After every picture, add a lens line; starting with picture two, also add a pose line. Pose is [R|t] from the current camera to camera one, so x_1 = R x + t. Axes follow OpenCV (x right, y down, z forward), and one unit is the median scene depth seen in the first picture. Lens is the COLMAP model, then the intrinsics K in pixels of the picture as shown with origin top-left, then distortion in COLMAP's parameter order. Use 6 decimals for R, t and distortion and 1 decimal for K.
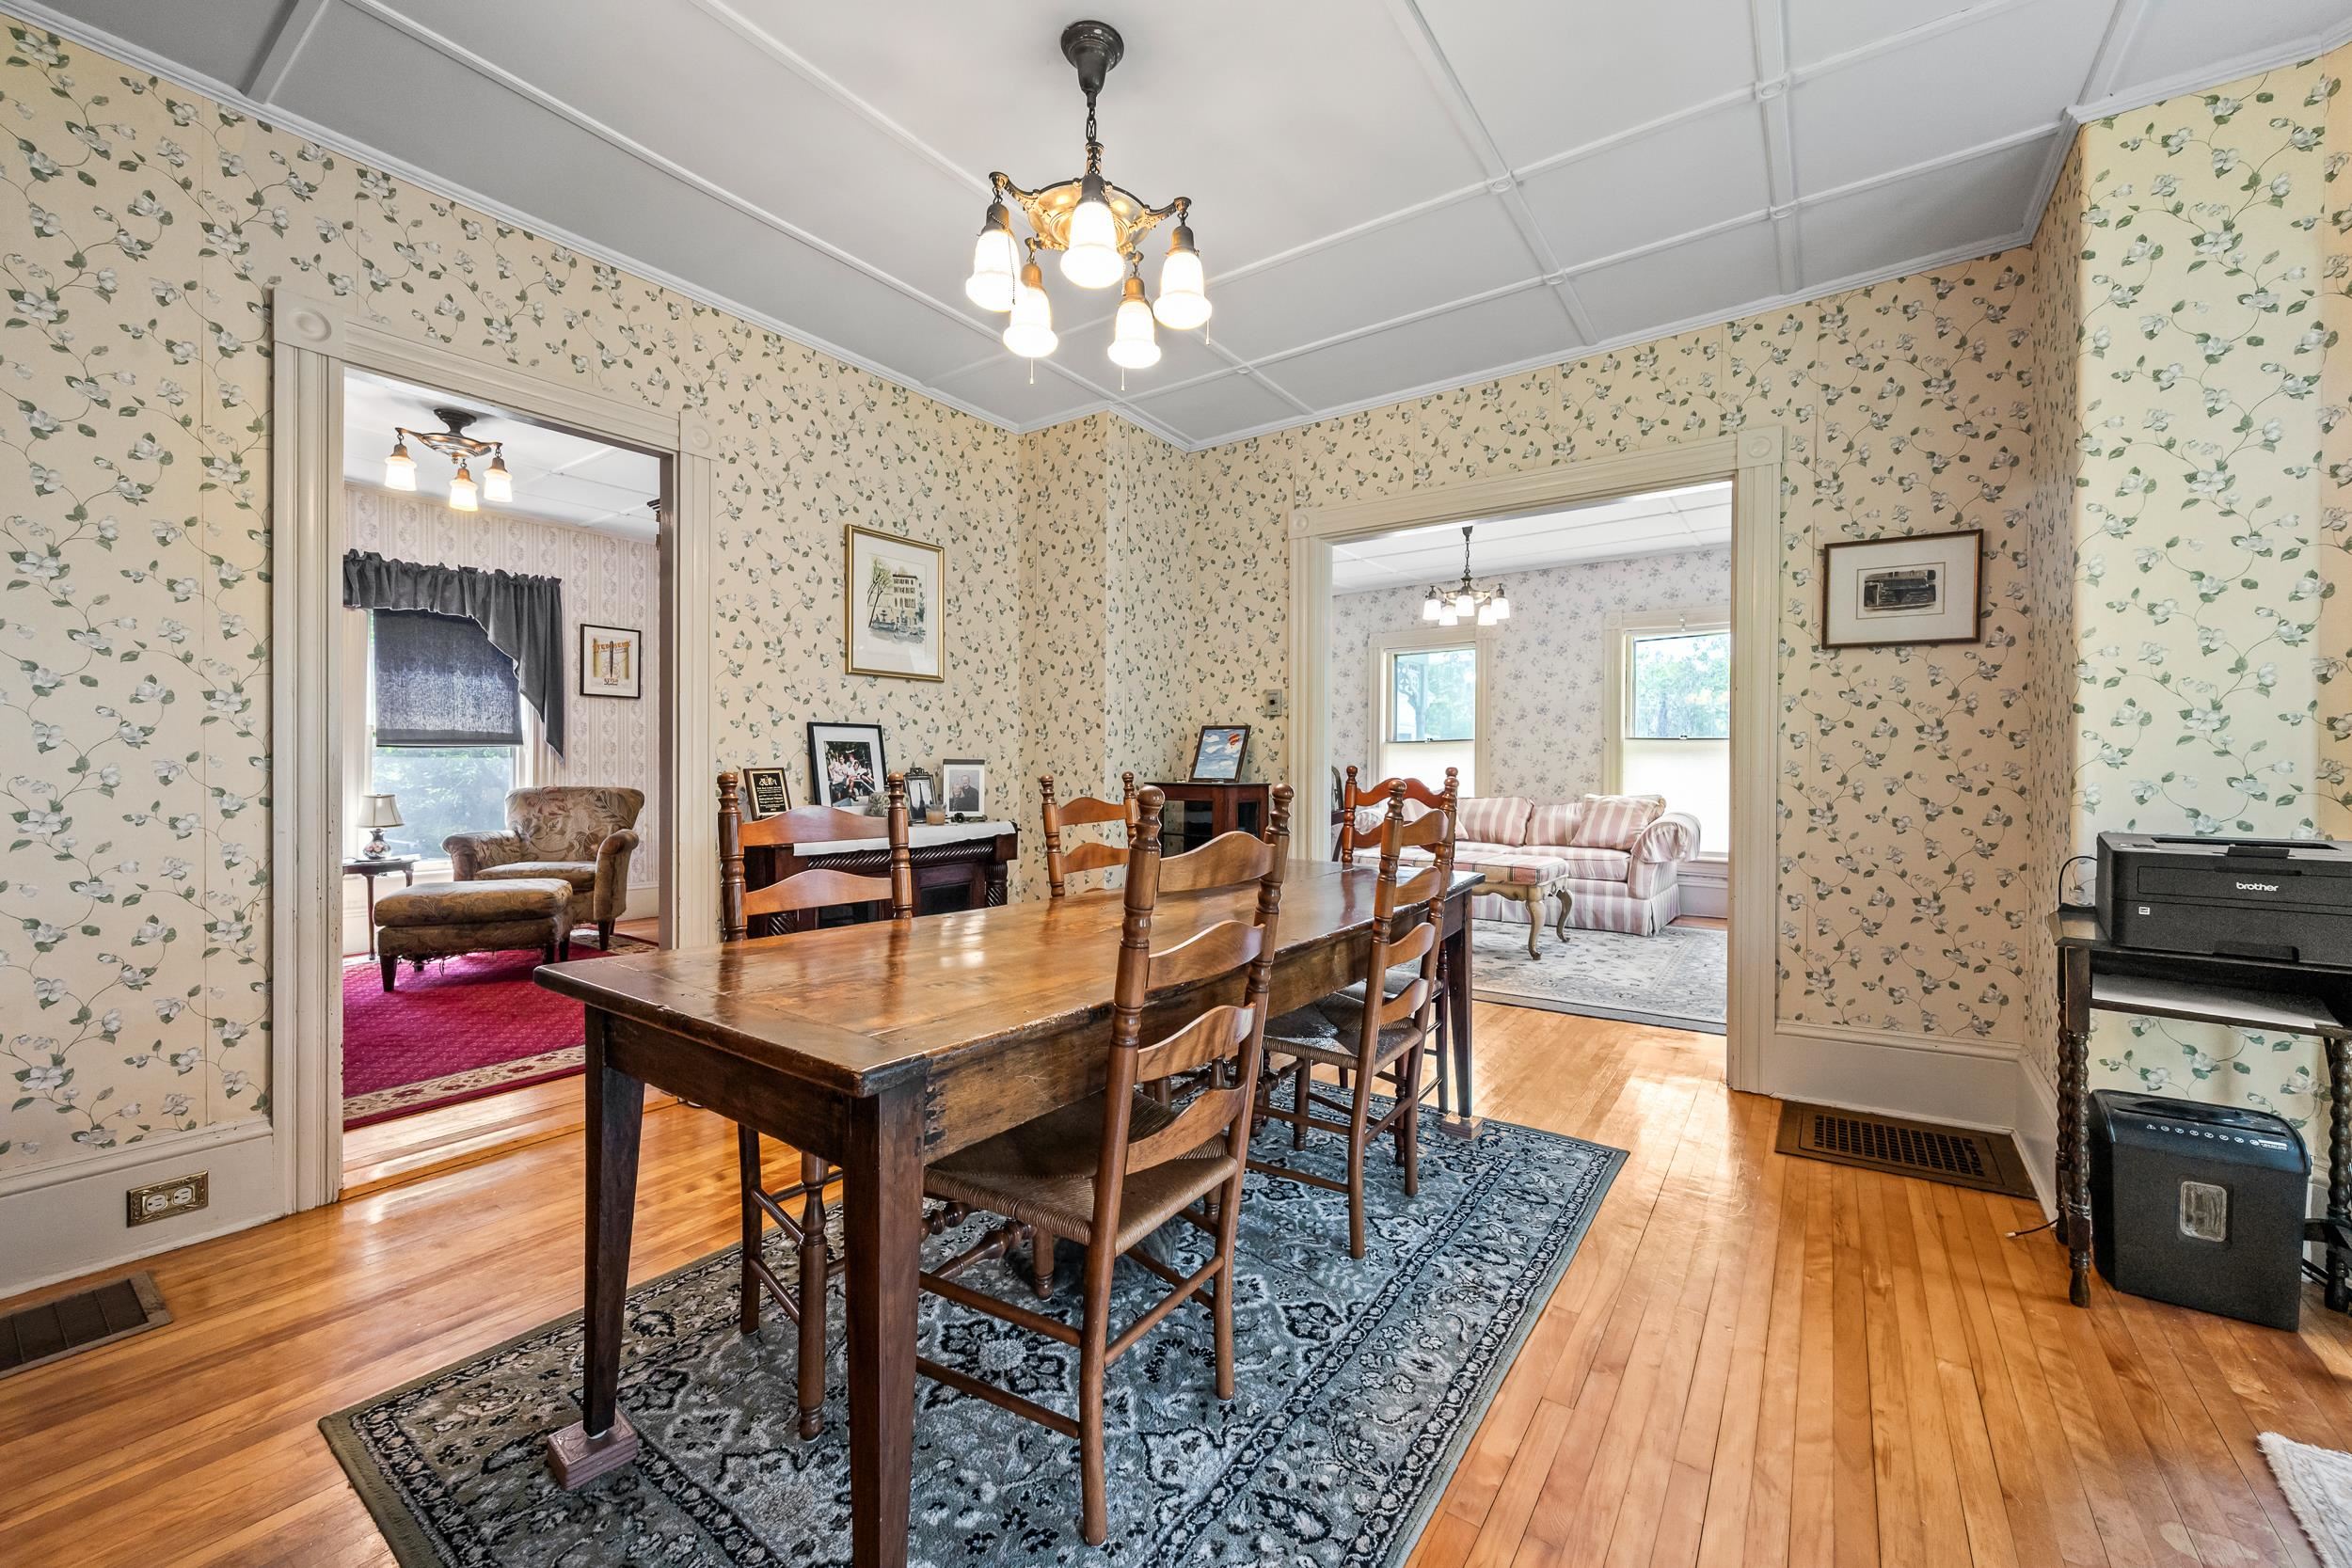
lens RADIAL K [[927.3, 0, 1184.9], [0, 927.3, 774.6], [0, 0, 1]] dist [-0.000558, -0.000272]
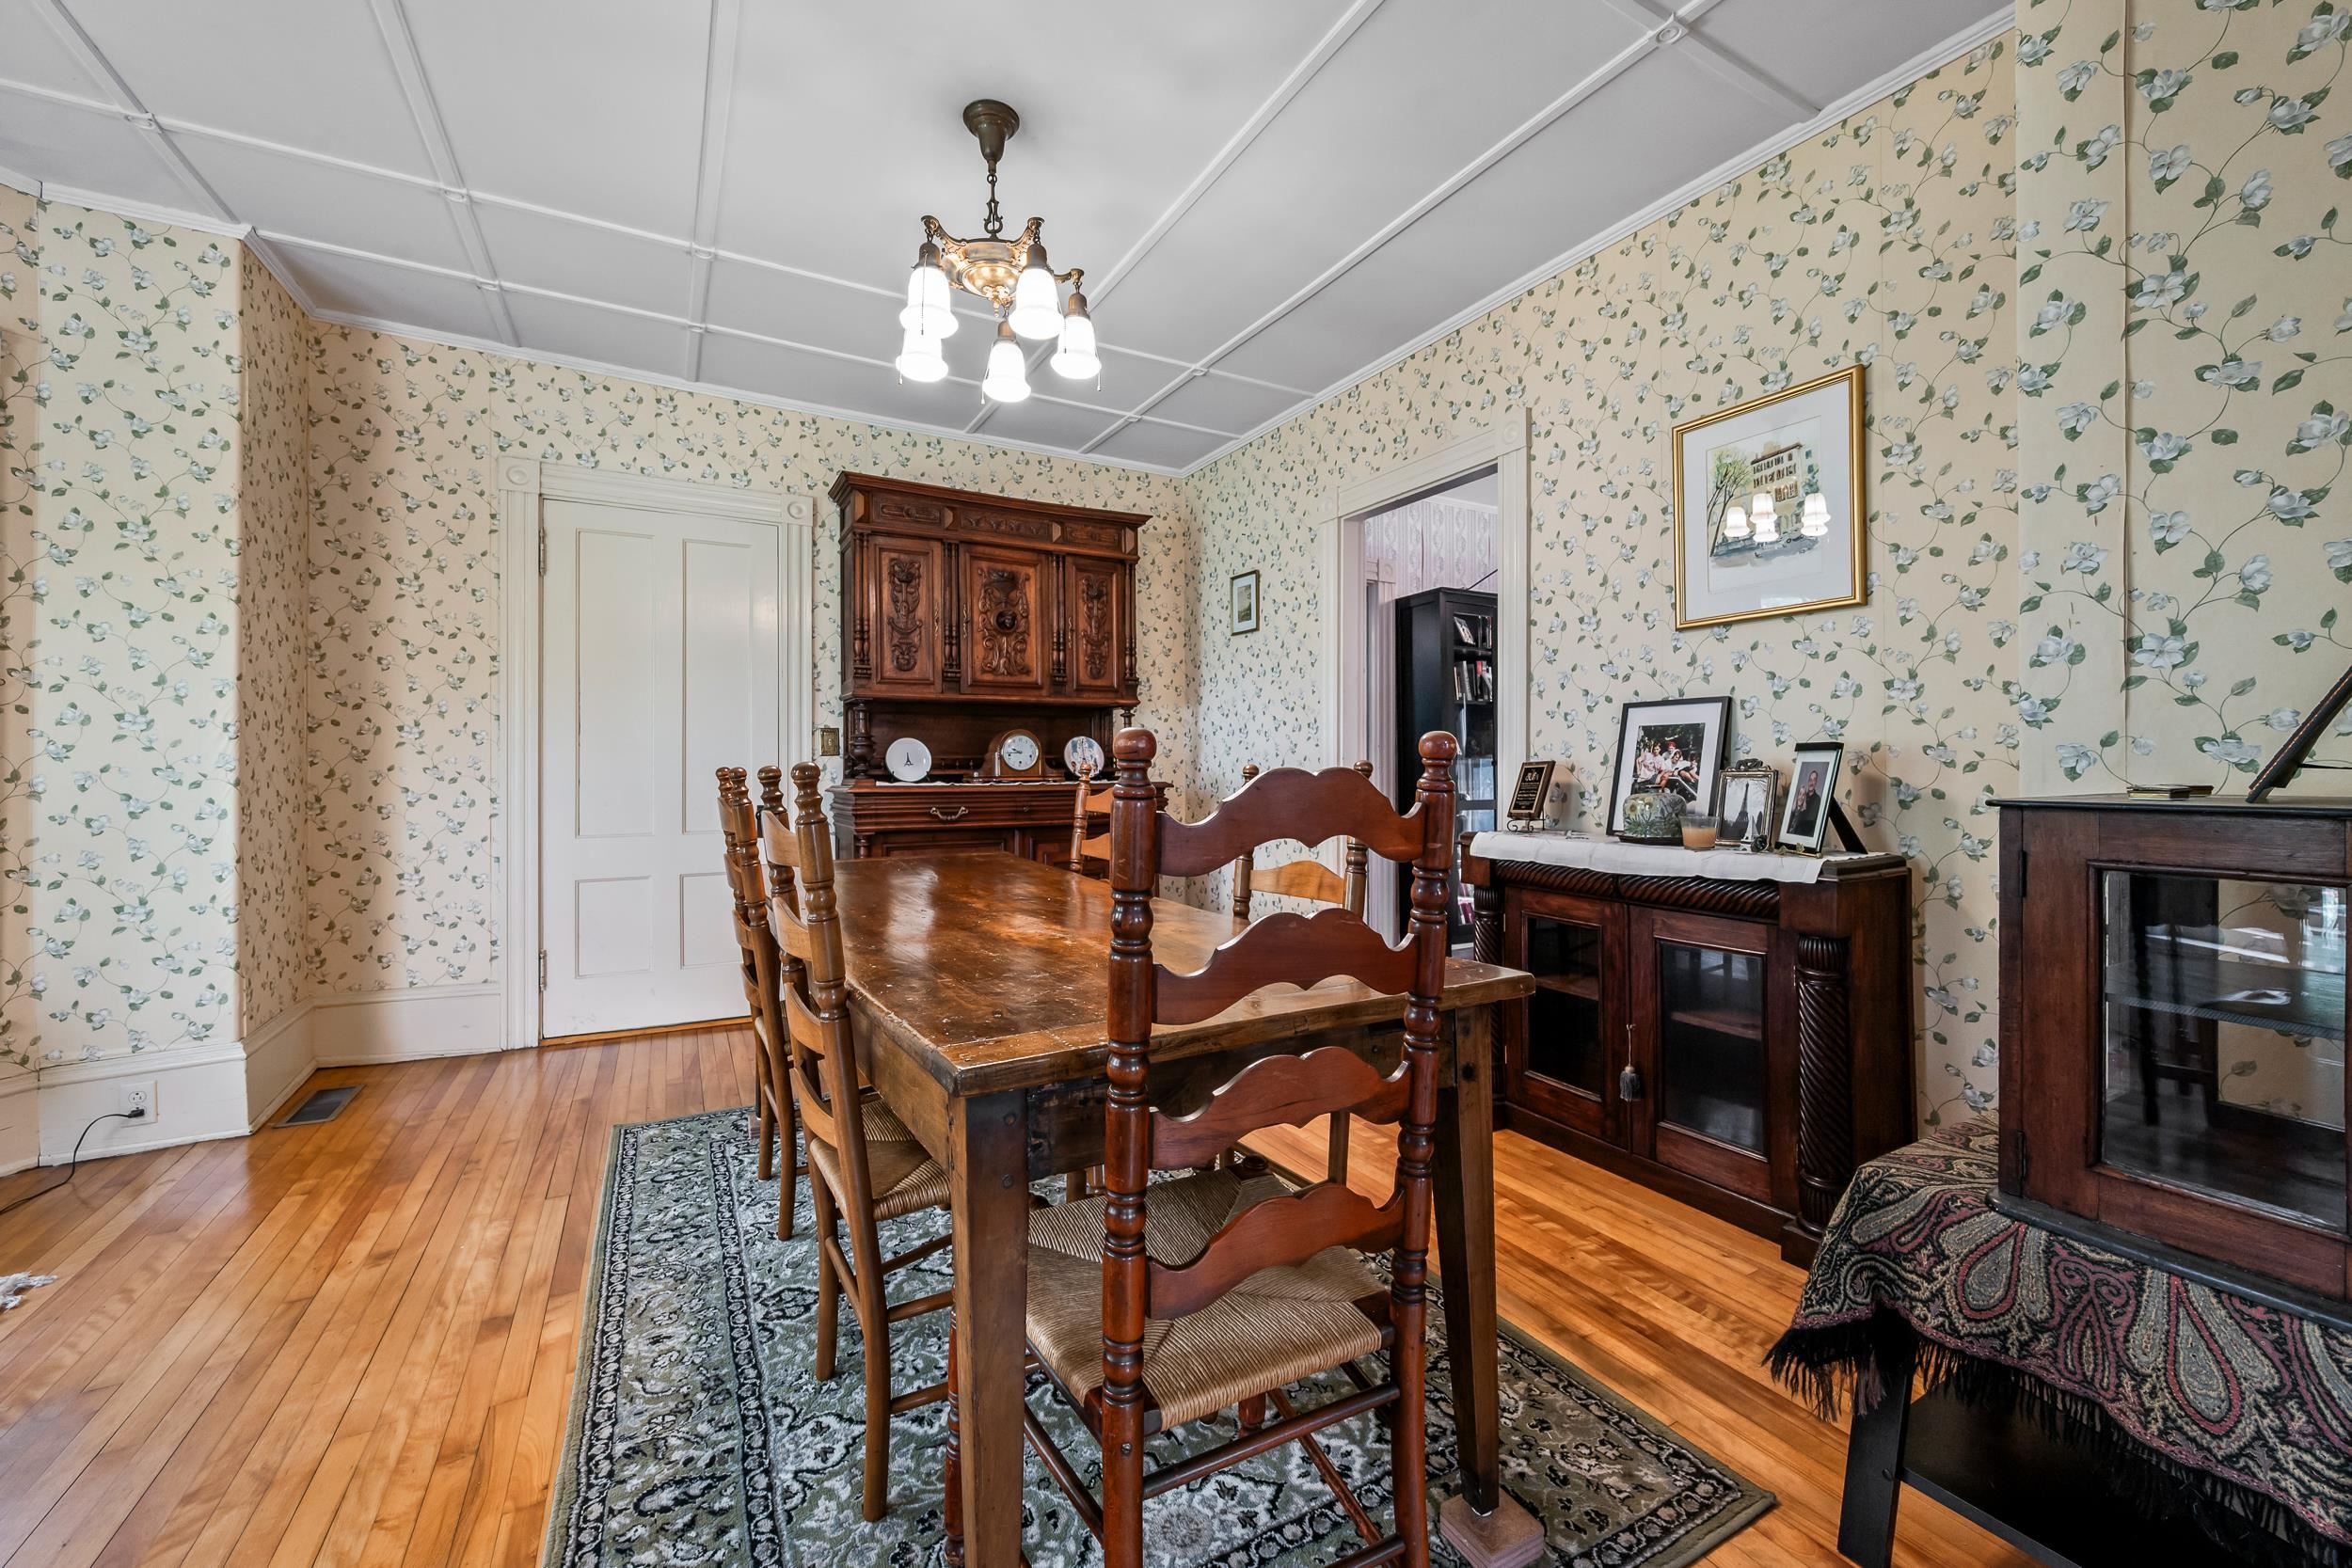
lens RADIAL K [[931.0, 0, 1185.2], [0, 931.0, 766.4], [0, 0, 1]] dist [0.000498, -0.000296]
pose [[-0.432494, -0.004171, -0.901627, 0.278873], [-0.007247, 0.999973, -0.001149, 0.000500], [0.901607, 0.006037, -0.432513, 0.585793]]
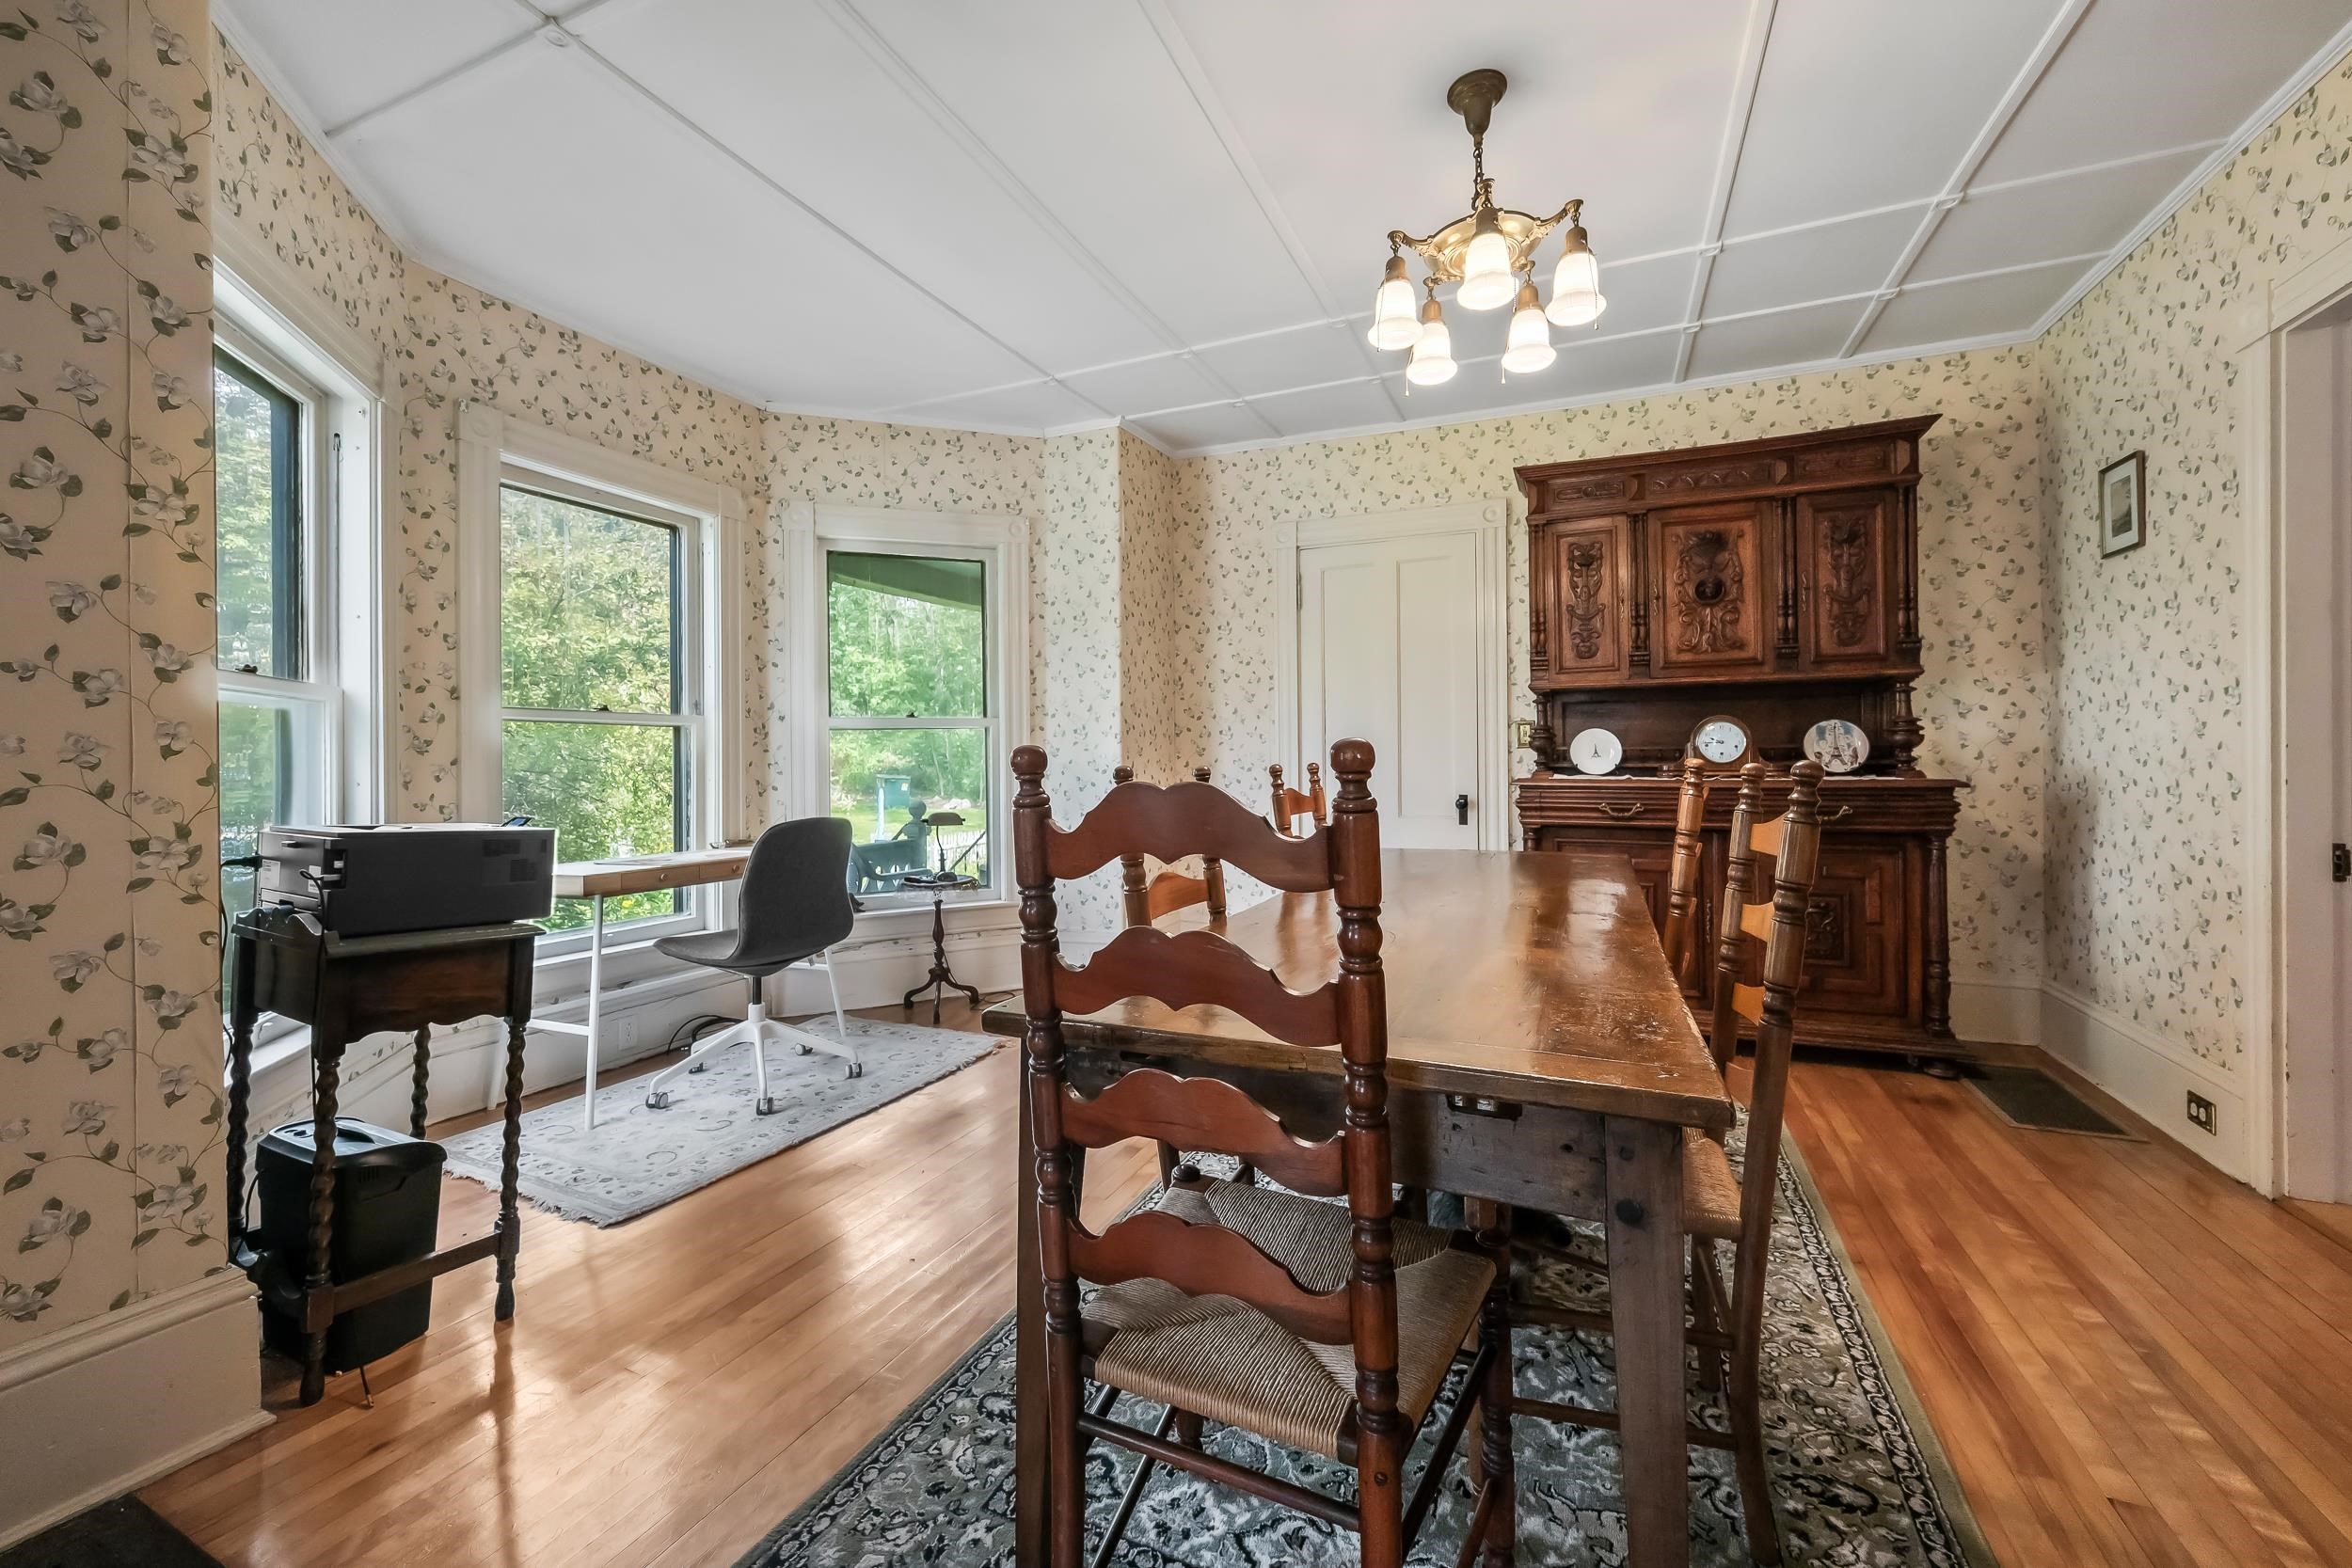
lens RADIAL K [[923.5, 0, 1183.6], [0, 923.5, 762.2], [0, 0, 1]] dist [-0.000117, -0.000020]
pose [[-0.981072, 0.002588, -0.193626, 0.159422], [0.000063, 0.999915, 0.013049, -0.004576], [0.193643, 0.012790, -0.980989, 0.681780]]
